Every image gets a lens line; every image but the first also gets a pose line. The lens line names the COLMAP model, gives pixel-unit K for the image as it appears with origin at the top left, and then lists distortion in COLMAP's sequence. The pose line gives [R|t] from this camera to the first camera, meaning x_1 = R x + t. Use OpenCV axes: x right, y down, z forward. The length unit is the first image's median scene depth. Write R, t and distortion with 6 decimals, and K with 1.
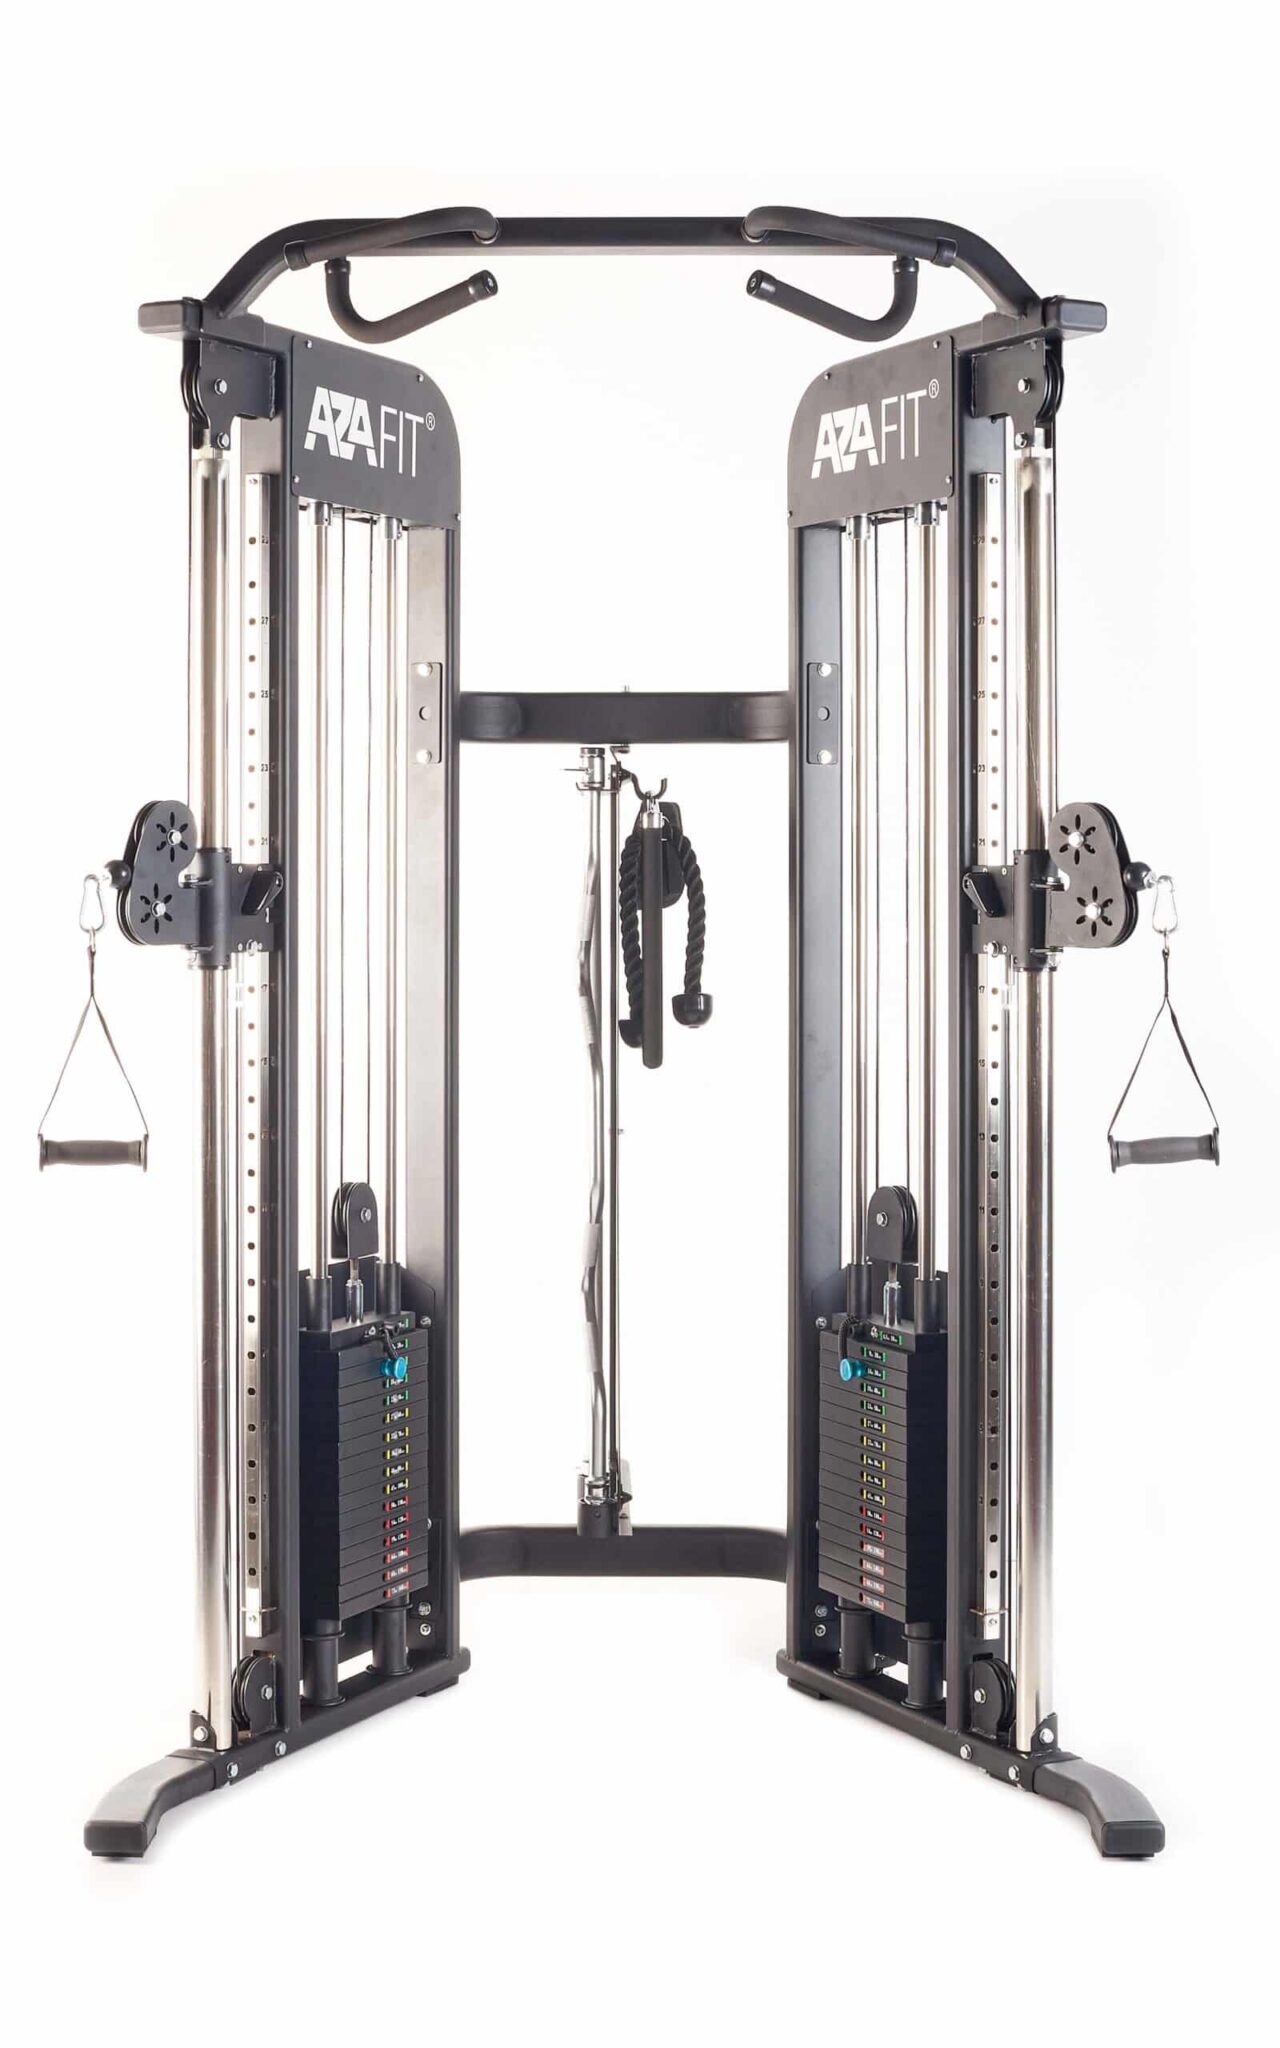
lens RADIAL K [[3238.2, 0, 626.4], [0, 3238.2, 1007.0], [0, 0, 1]] dist [-0.068353, 0.000000]
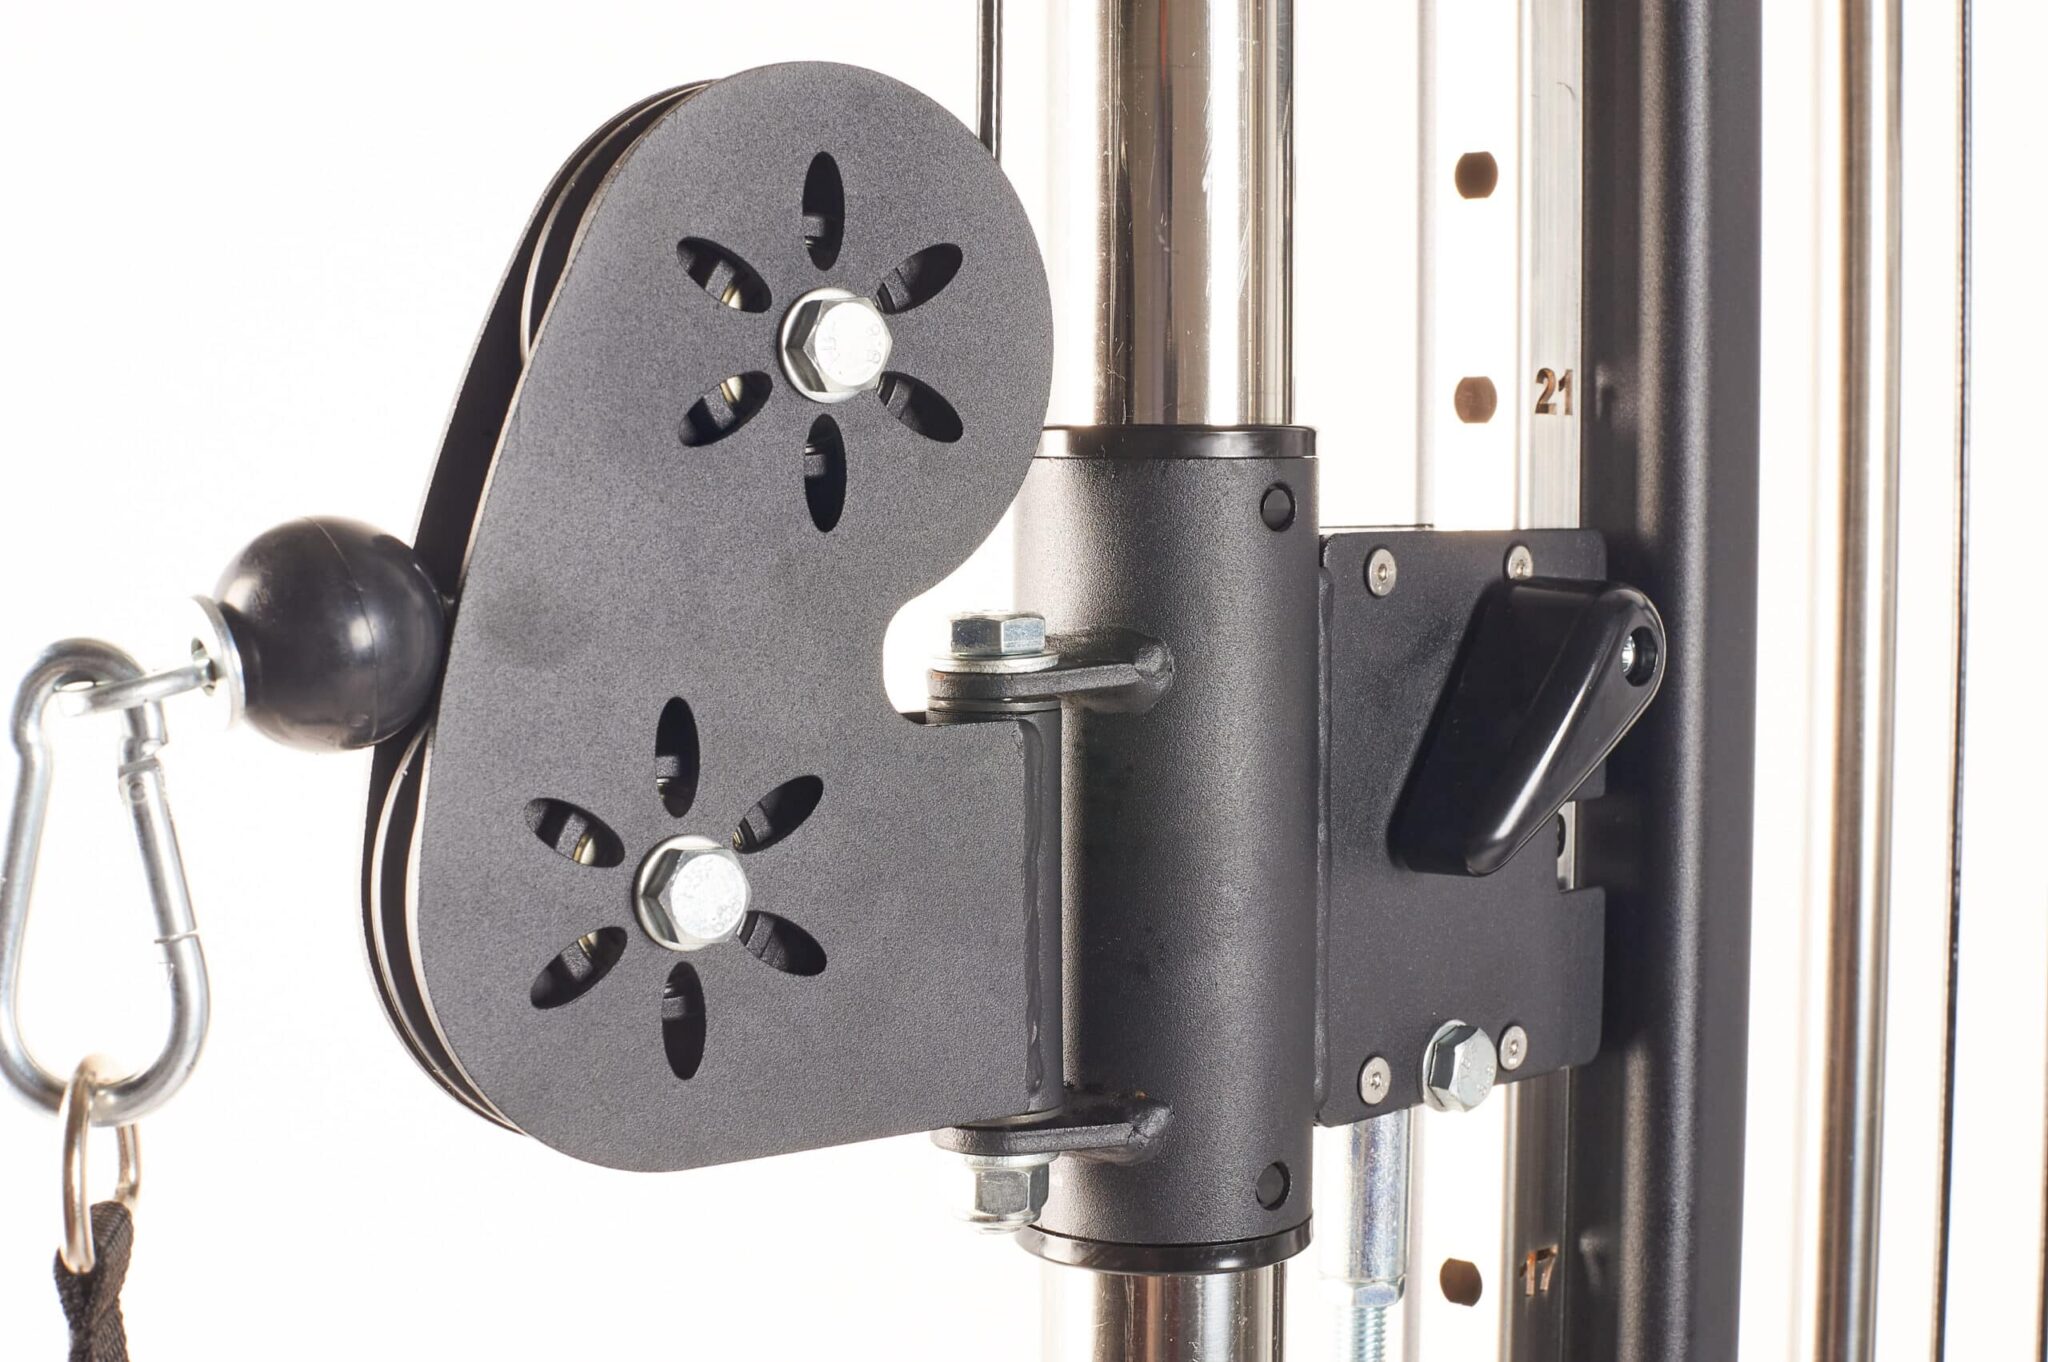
lens RADIAL K [[2955.8, 0, 1014.2], [0, 2955.8, 687.0], [0, 0, 1]] dist [-0.072590, 0.000000]
pose [[0.949886, 0.010970, -0.312403, -0.093442], [-0.004598, 0.999766, 0.021127, -0.040357], [0.312562, -0.018632, 0.949715, 0.872155]]
